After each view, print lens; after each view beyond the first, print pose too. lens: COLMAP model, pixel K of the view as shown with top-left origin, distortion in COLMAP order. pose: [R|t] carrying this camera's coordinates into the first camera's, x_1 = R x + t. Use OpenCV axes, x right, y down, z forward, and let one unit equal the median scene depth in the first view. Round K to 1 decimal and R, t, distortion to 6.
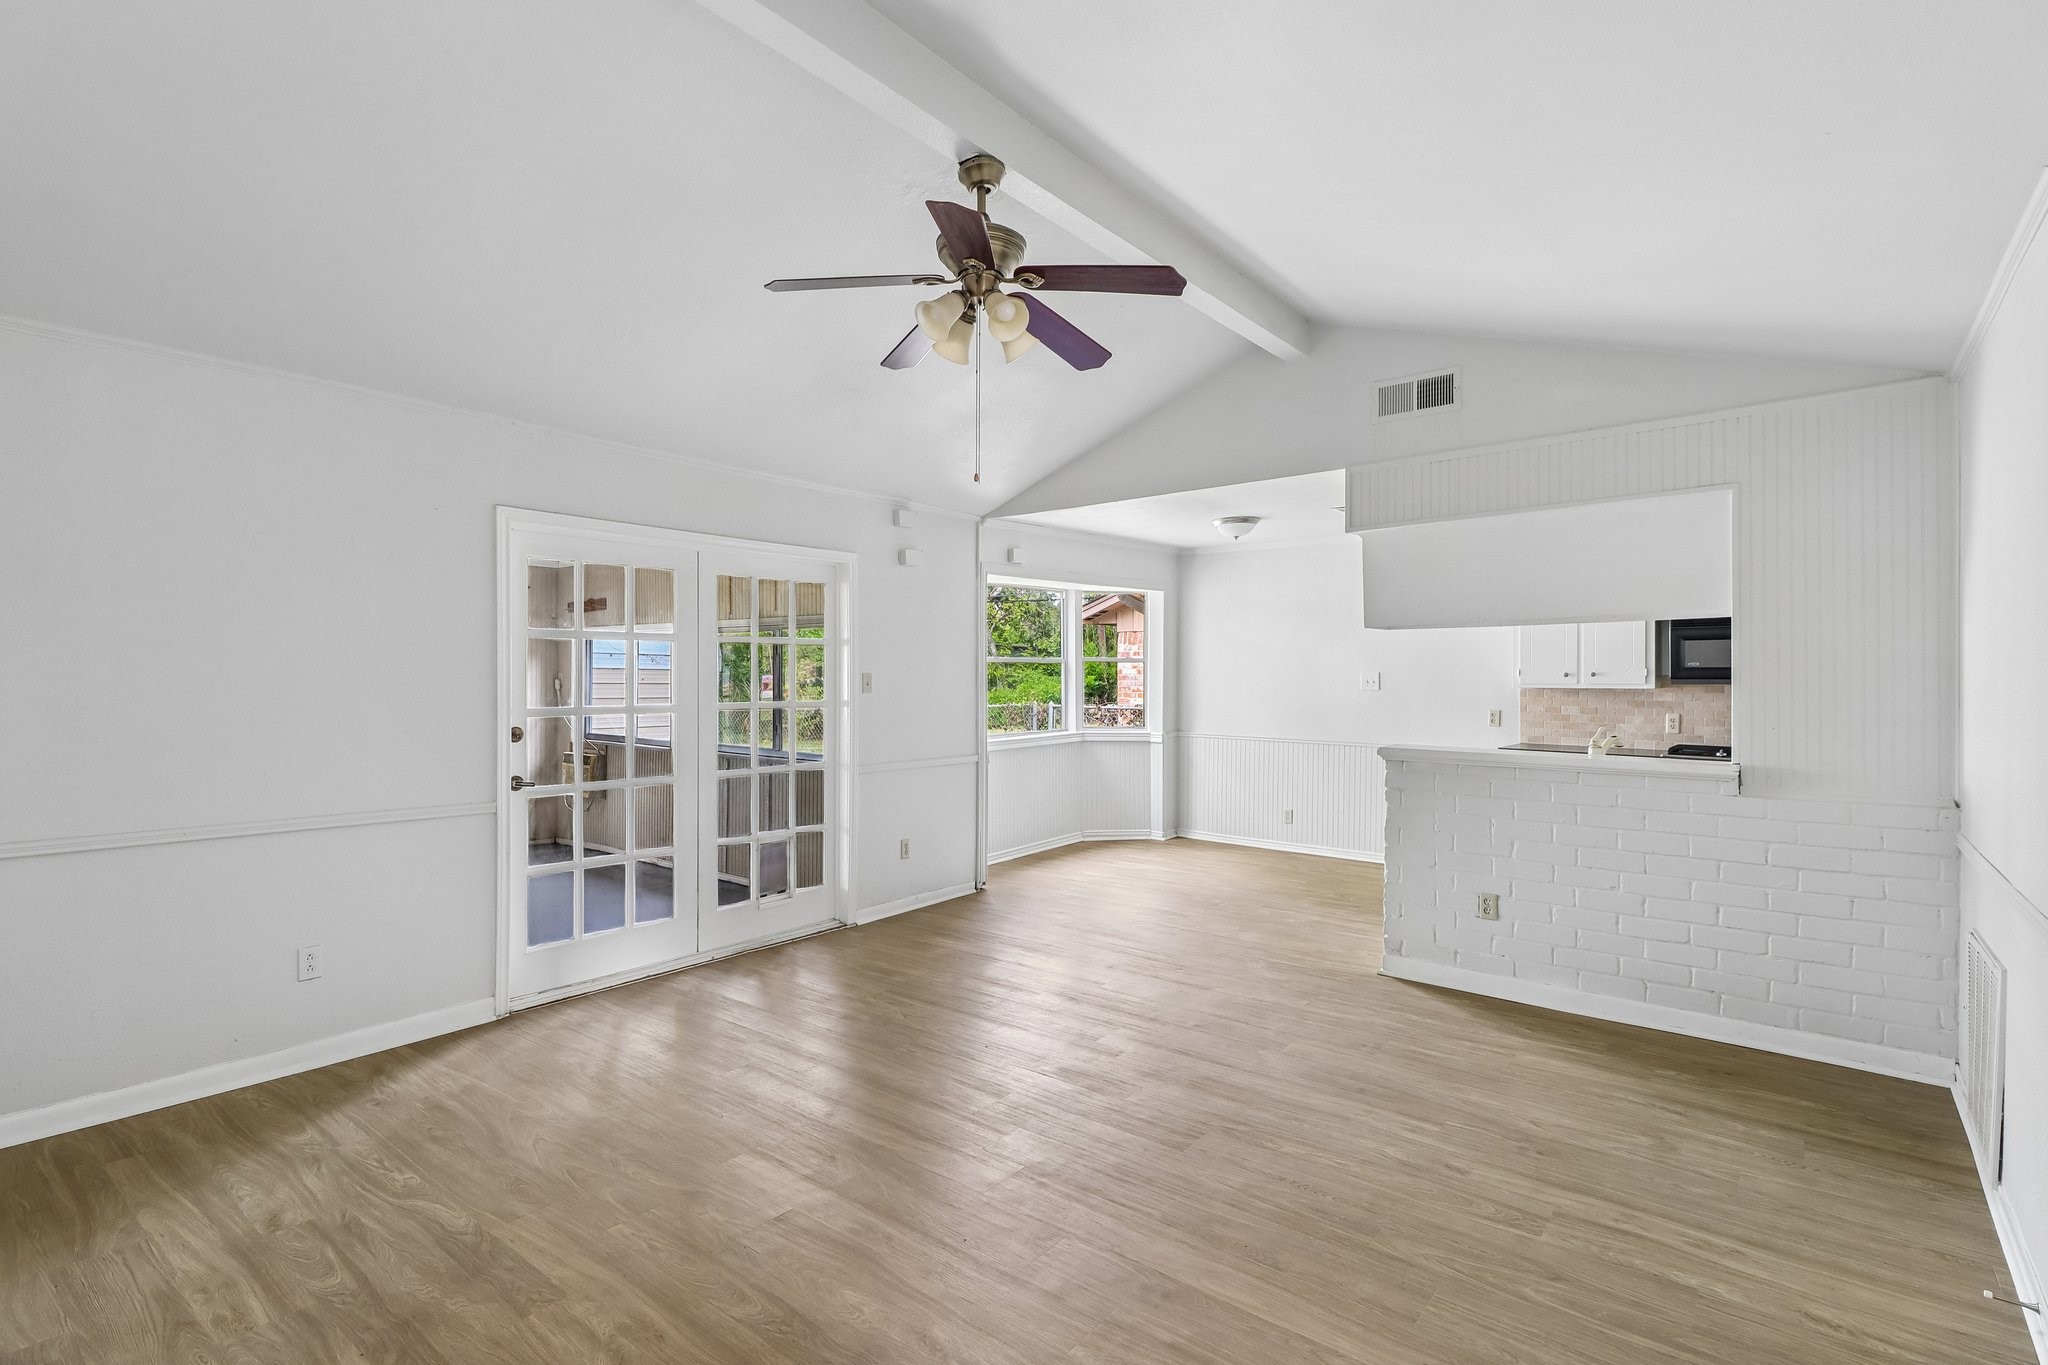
lens RADIAL K [[969.3, 0, 1020.9], [0, 969.3, 691.2], [0, 0, 1]] dist [0.019430, -0.013343]
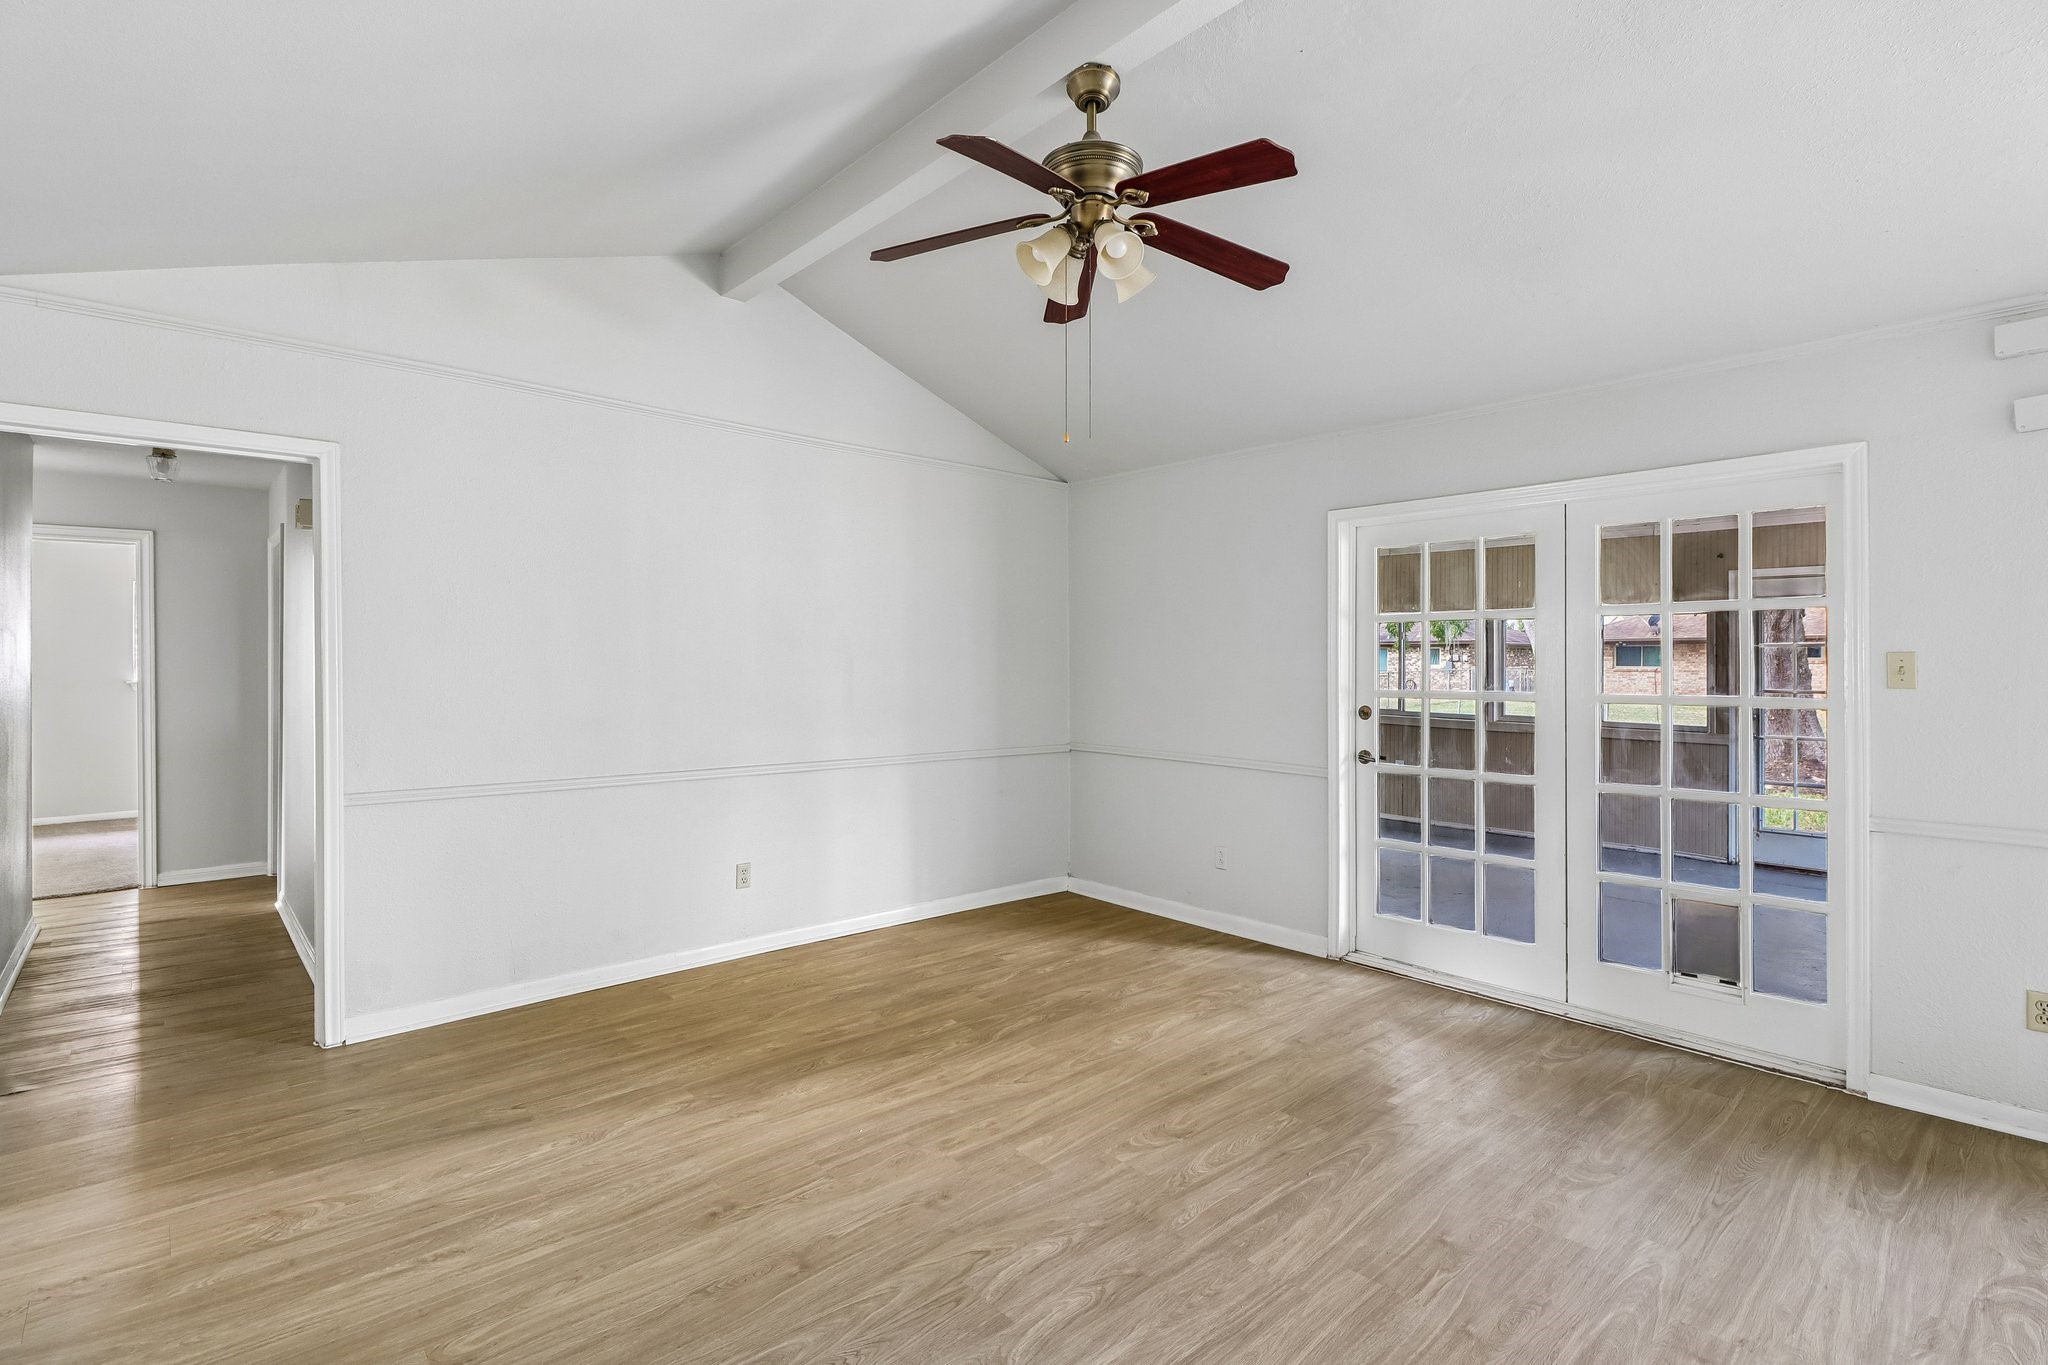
lens RADIAL K [[969.3, 0, 1027.3], [0, 969.3, 669.2], [0, 0, 1]] dist [0.019430, -0.013343]
pose [[-0.165397, 0.006399, -0.986206, 0.618192], [-0.019310, 0.999766, 0.009725, -0.006396], [0.986038, 0.020652, -0.165235, 0.801116]]
